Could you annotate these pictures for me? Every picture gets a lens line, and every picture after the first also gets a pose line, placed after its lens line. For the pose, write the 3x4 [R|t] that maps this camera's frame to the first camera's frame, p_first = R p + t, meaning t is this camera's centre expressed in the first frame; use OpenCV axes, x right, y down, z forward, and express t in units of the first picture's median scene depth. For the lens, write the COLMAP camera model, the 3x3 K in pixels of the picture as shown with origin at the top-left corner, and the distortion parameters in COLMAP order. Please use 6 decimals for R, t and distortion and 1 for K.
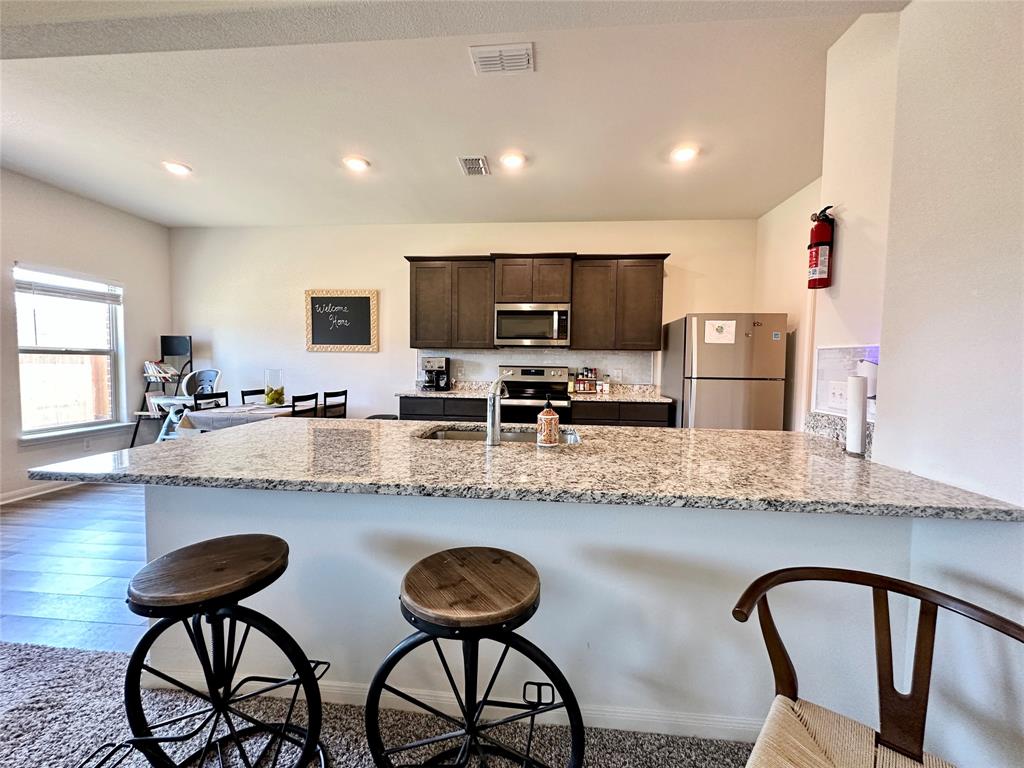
lens RADIAL K [[410.7, 0, 510.9], [0, 410.7, 382.4], [0, 0, 1]] dist [0.000264, 0.000198]
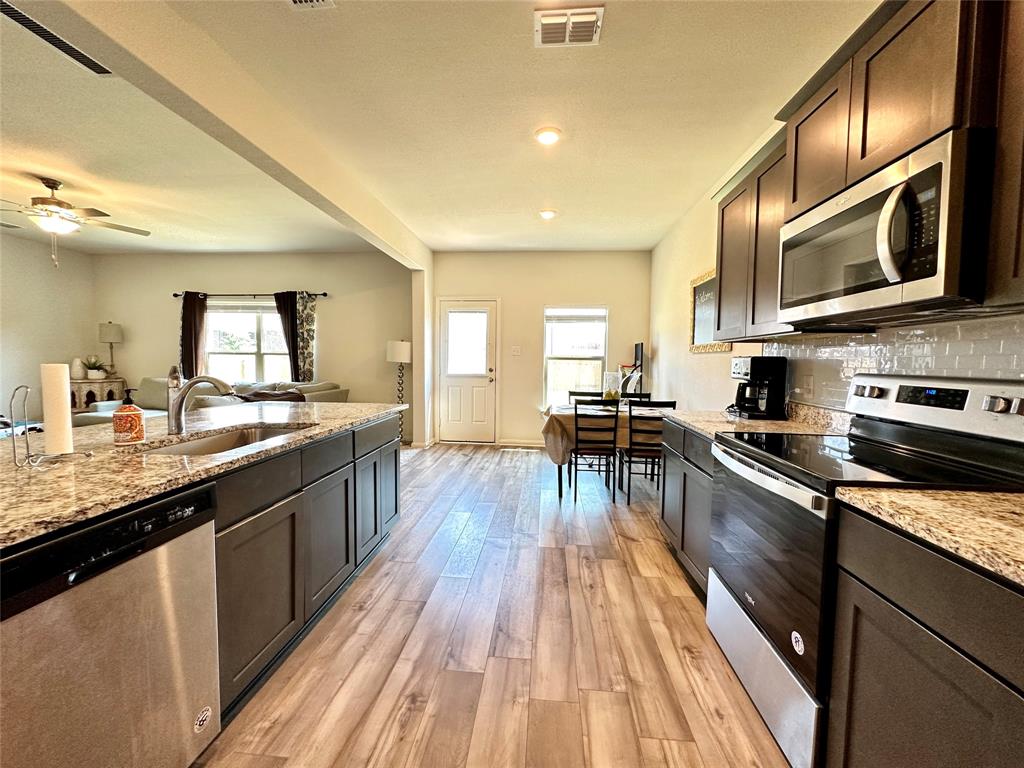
lens RADIAL K [[410.7, 0, 510.9], [0, 410.7, 382.4], [0, 0, 1]] dist [0.000264, 0.000198]
pose [[-0.000845, 0.040176, -0.999192, 0.376598], [-0.062646, 0.997228, 0.040150, -0.028508], [0.998035, 0.062630, 0.001674, 0.689119]]
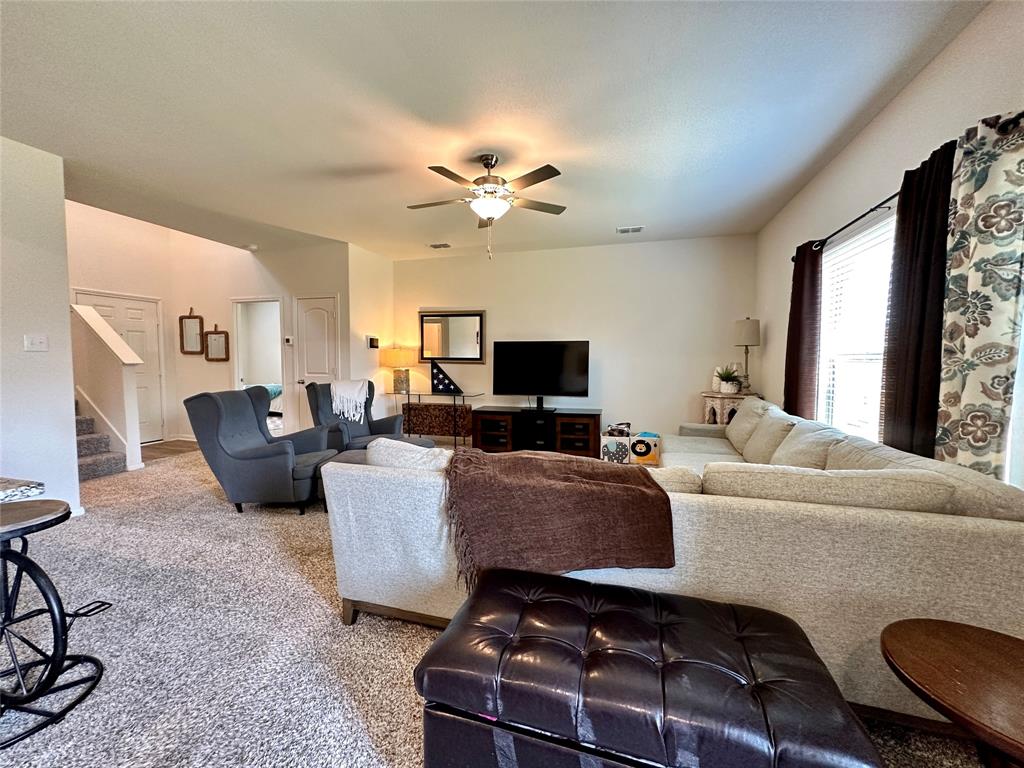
lens RADIAL K [[410.7, 0, 510.9], [0, 410.7, 382.4], [0, 0, 1]] dist [0.000264, 0.000198]
pose [[-0.981569, -0.028702, 0.188940, -0.646961], [-0.009085, 0.994548, 0.103885, -0.032322], [-0.190891, 0.100254, -0.976478, 0.460177]]
